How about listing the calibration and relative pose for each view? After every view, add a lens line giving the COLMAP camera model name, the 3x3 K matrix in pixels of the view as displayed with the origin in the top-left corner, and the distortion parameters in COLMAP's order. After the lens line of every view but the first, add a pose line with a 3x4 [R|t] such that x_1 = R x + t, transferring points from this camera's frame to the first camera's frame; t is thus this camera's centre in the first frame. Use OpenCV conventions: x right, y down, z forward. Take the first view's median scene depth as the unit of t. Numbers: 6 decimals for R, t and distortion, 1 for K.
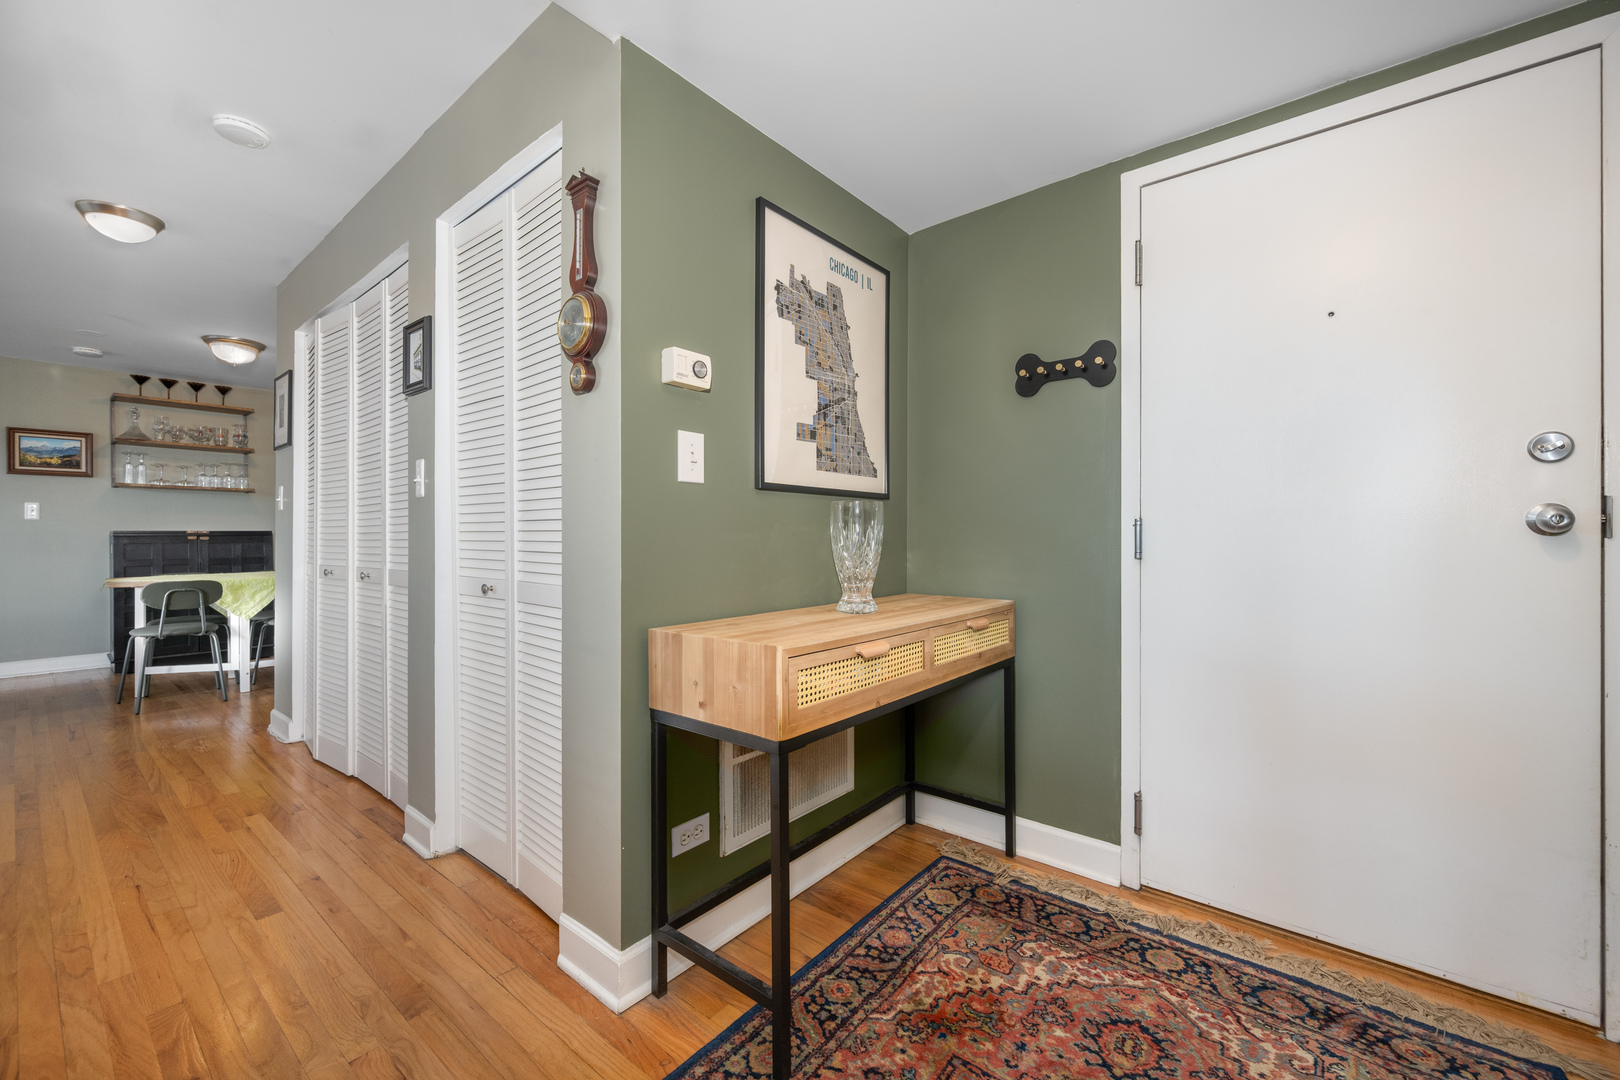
lens RADIAL K [[643.5, 0, 812.1], [0, 643.5, 534.0], [0, 0, 1]] dist [-0.000472, -0.000017]
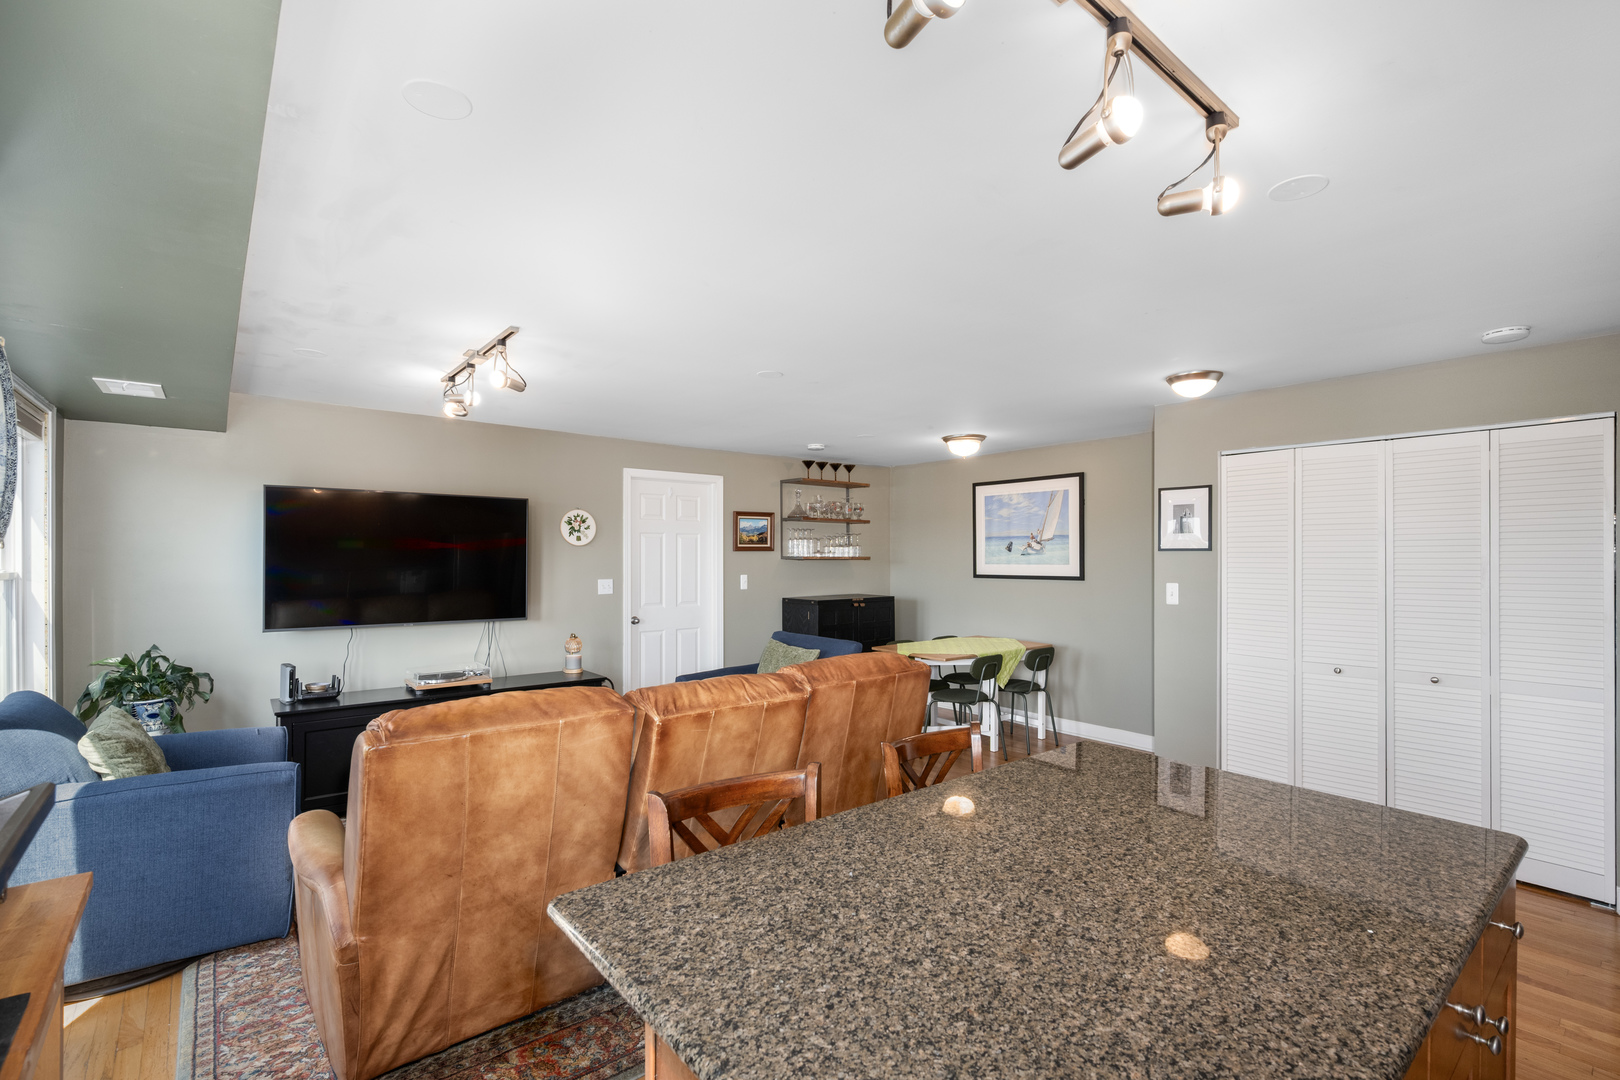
lens RADIAL K [[730.6, 0, 813.5], [0, 730.6, 555.3], [0, 0, 1]] dist [-0.000415, 0.000081]
pose [[0.982694, -0.004323, -0.185188, -0.801721], [0.003964, 0.999989, -0.002311, -0.076629], [0.185196, 0.001537, 0.982700, -0.261628]]
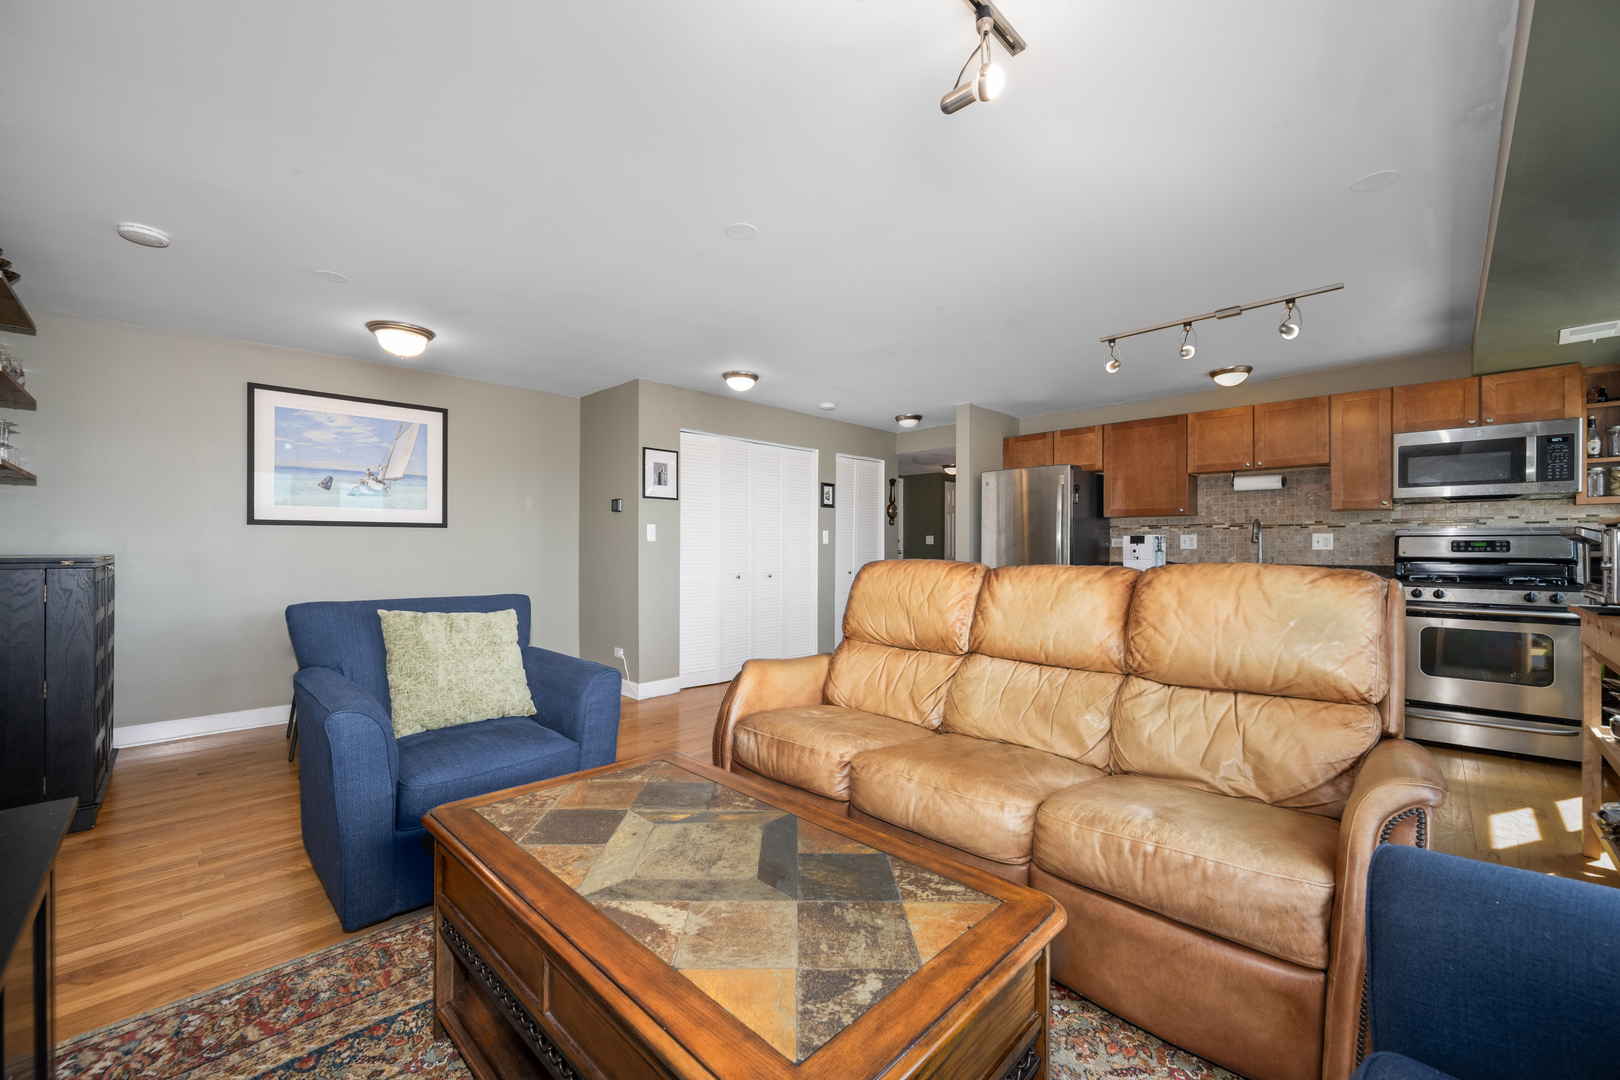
lens RADIAL K [[641.4, 0, 815.5], [0, 641.4, 546.4], [0, 0, 1]] dist [-0.001169, 0.000279]
pose [[0.083953, -0.003954, 0.996462, -1.469728], [-0.001720, 0.999990, 0.004113, -0.015941], [-0.996468, -0.002059, 0.083945, 0.340604]]
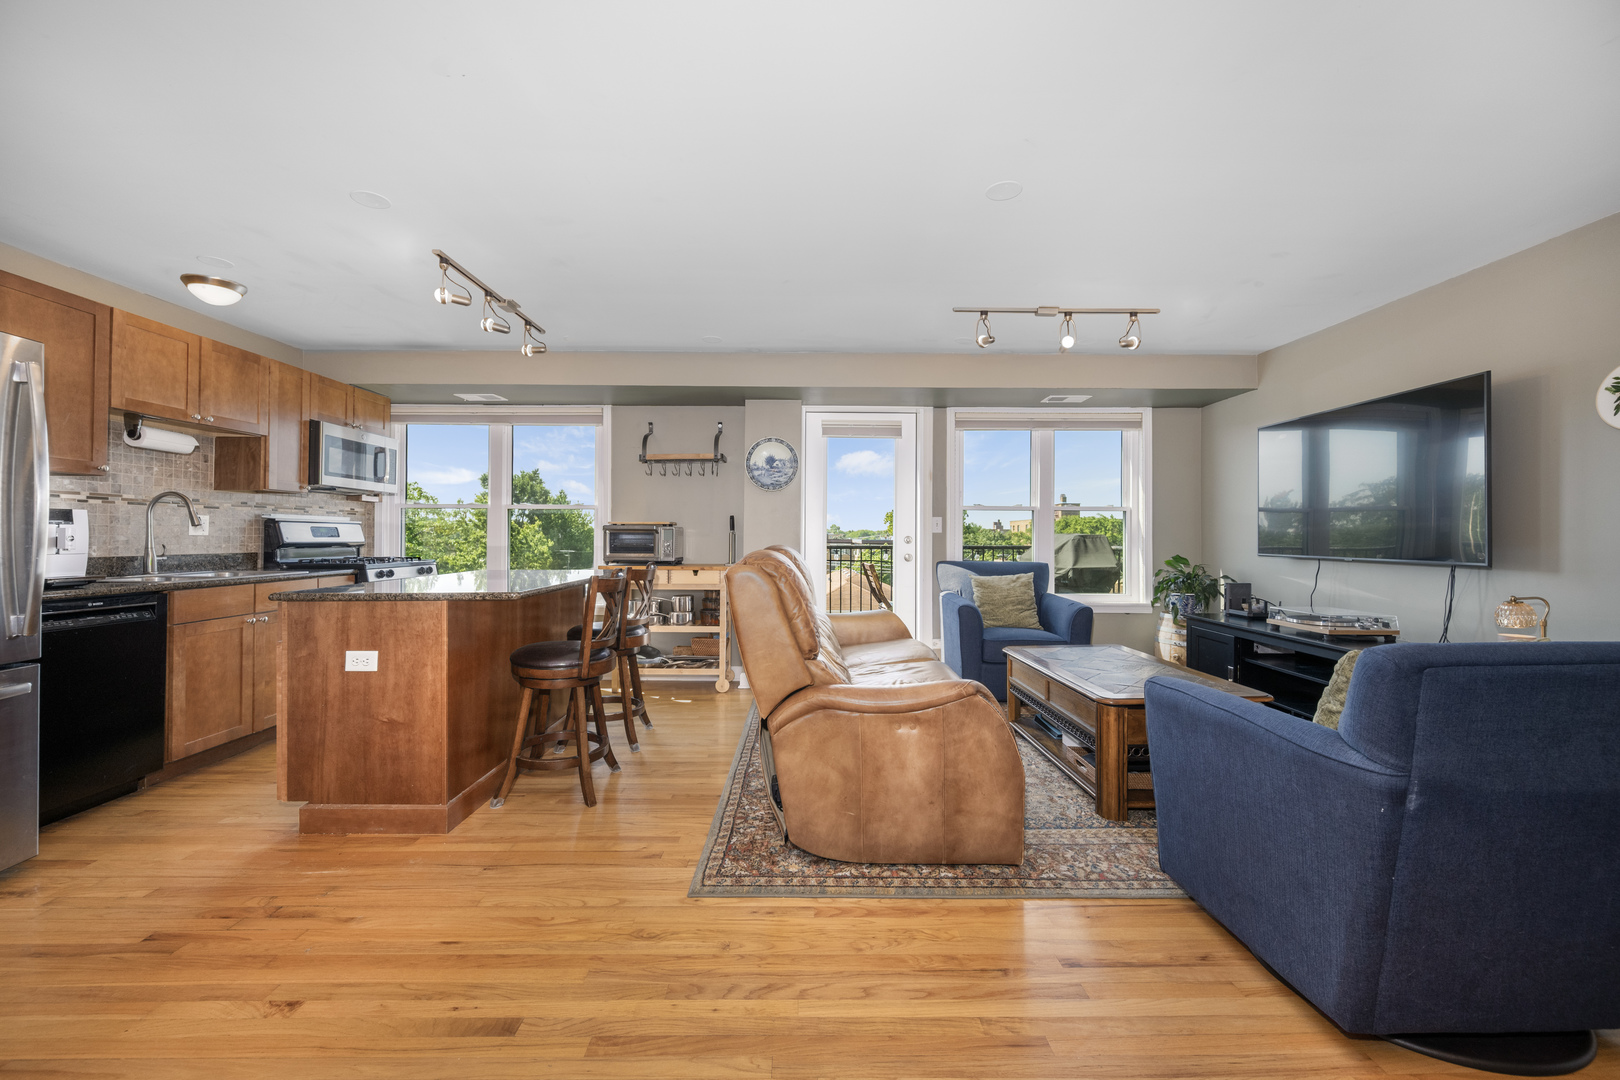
lens RADIAL K [[646.9, 0, 810.2], [0, 646.9, 530.8], [0, 0, 1]] dist [-0.002948, -0.000409]
pose [[-0.770598, -0.015424, -0.637134, -0.588117], [-0.009316, 0.999873, -0.012937, -0.010815], [0.637253, -0.004033, -0.770644, 0.701818]]
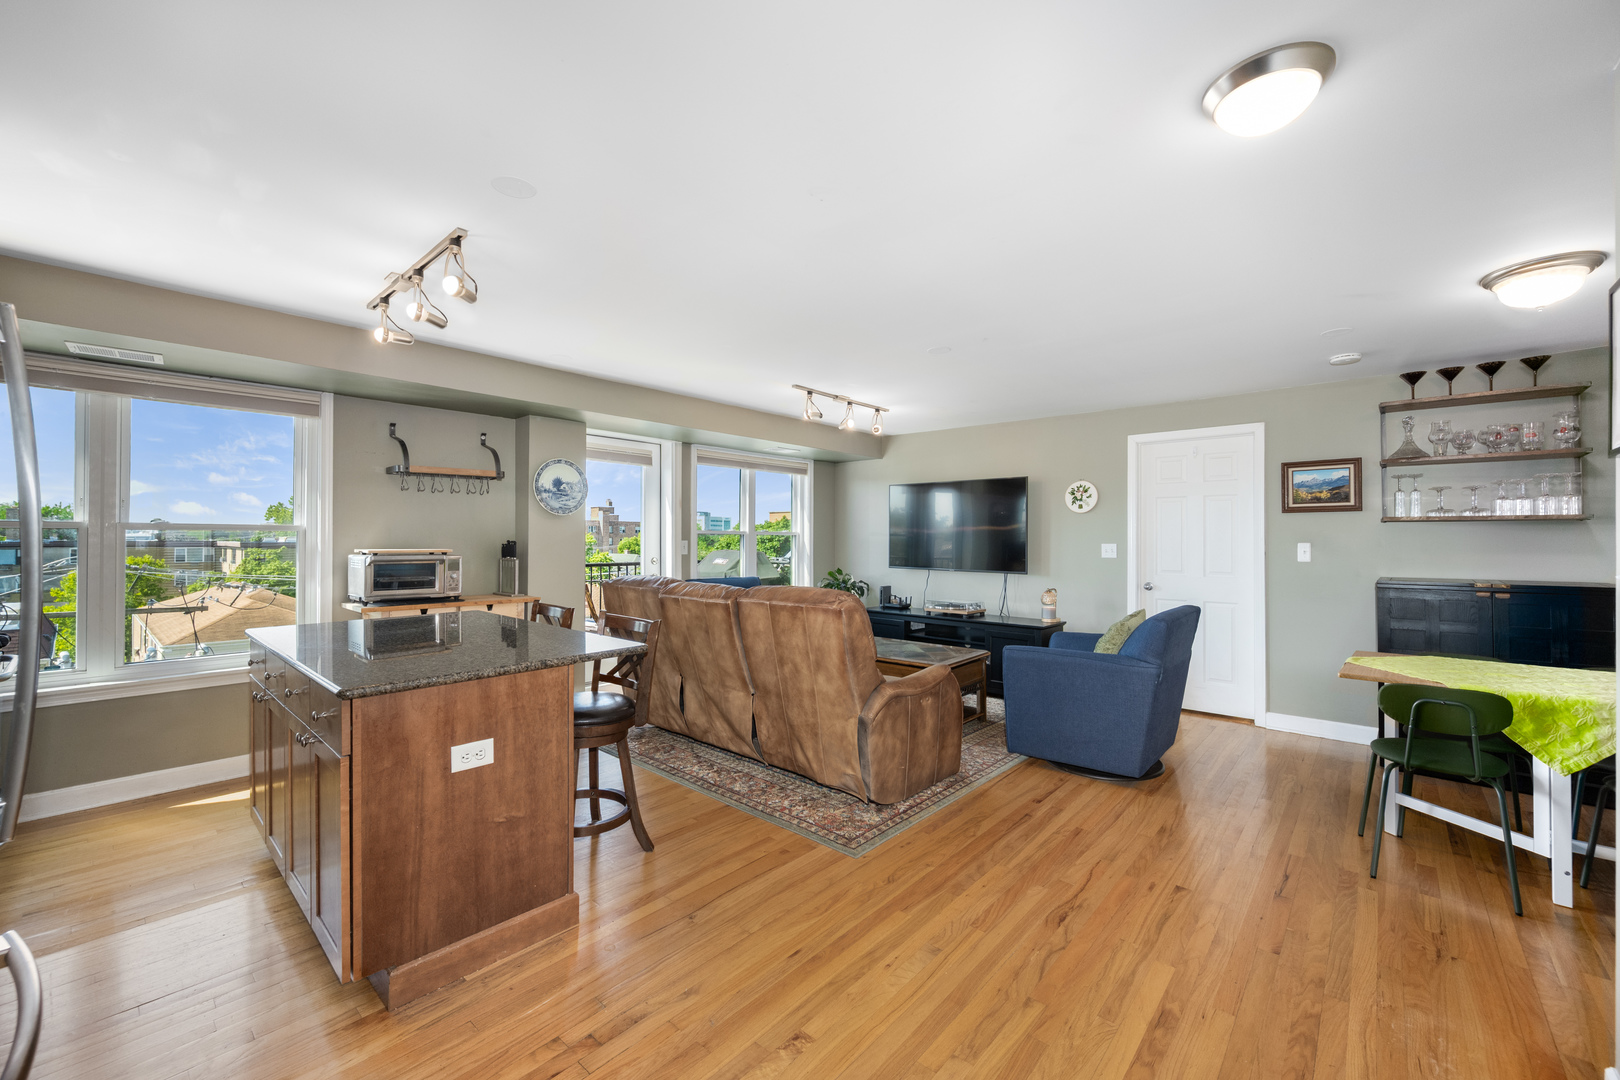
lens RADIAL K [[646.9, 0, 810.2], [0, 646.9, 530.8], [0, 0, 1]] dist [-0.002948, -0.000409]
pose [[-0.046415, -0.018602, -0.998749, -0.260425], [-0.004944, 0.999819, -0.018392, -0.043754], [0.998910, 0.004084, -0.046499, 0.330895]]
